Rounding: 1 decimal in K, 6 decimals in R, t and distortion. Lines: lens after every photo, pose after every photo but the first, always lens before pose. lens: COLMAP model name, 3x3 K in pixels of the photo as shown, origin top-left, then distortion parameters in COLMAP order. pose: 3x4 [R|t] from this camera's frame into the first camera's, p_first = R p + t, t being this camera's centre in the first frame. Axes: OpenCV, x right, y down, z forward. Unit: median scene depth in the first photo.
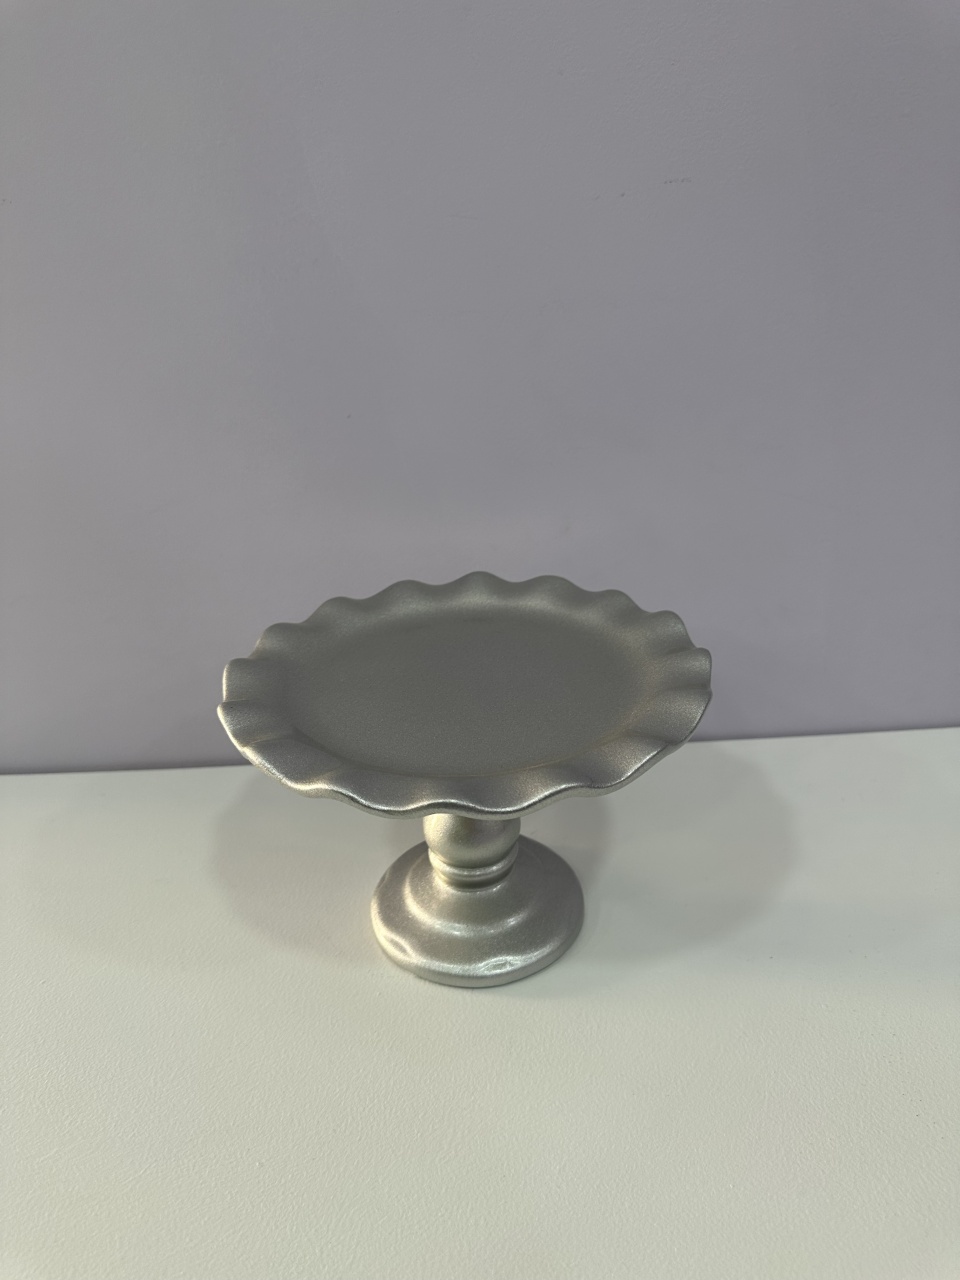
lens RADIAL K [[892.7, 0, 479.9], [0, 892.7, 635.3], [0, 0, 1]] dist [-0.033826, 0.003133]
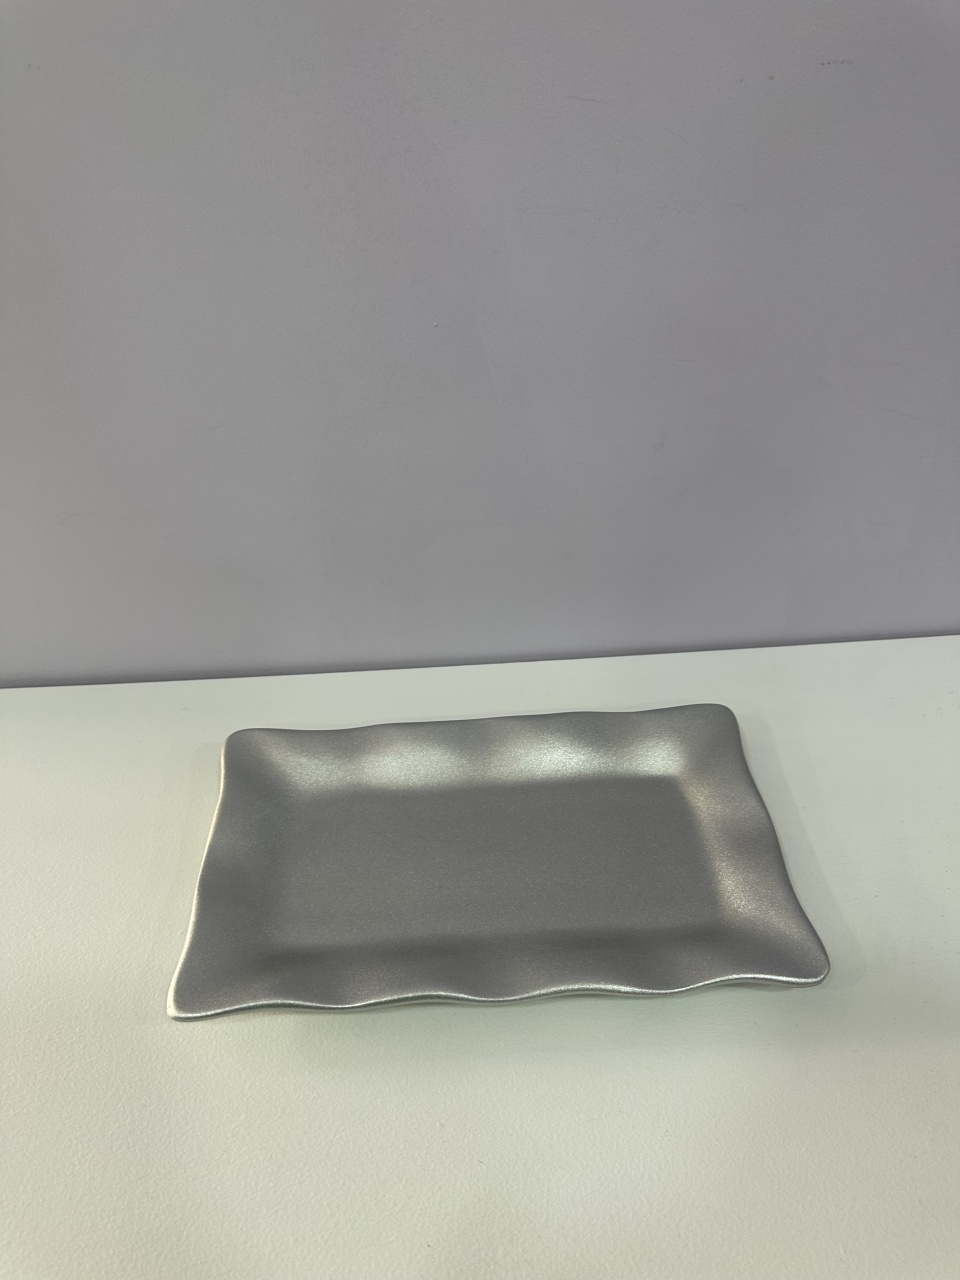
lens RADIAL K [[892.7, 0, 463.2], [0, 892.7, 589.5], [0, 0, 1]] dist [-0.033826, 0.003133]
pose [[0.998784, -0.007765, 0.048681, -0.270249], [-0.003373, 0.974439, 0.224626, -0.289992], [-0.049181, -0.224517, 0.973228, 0.085687]]
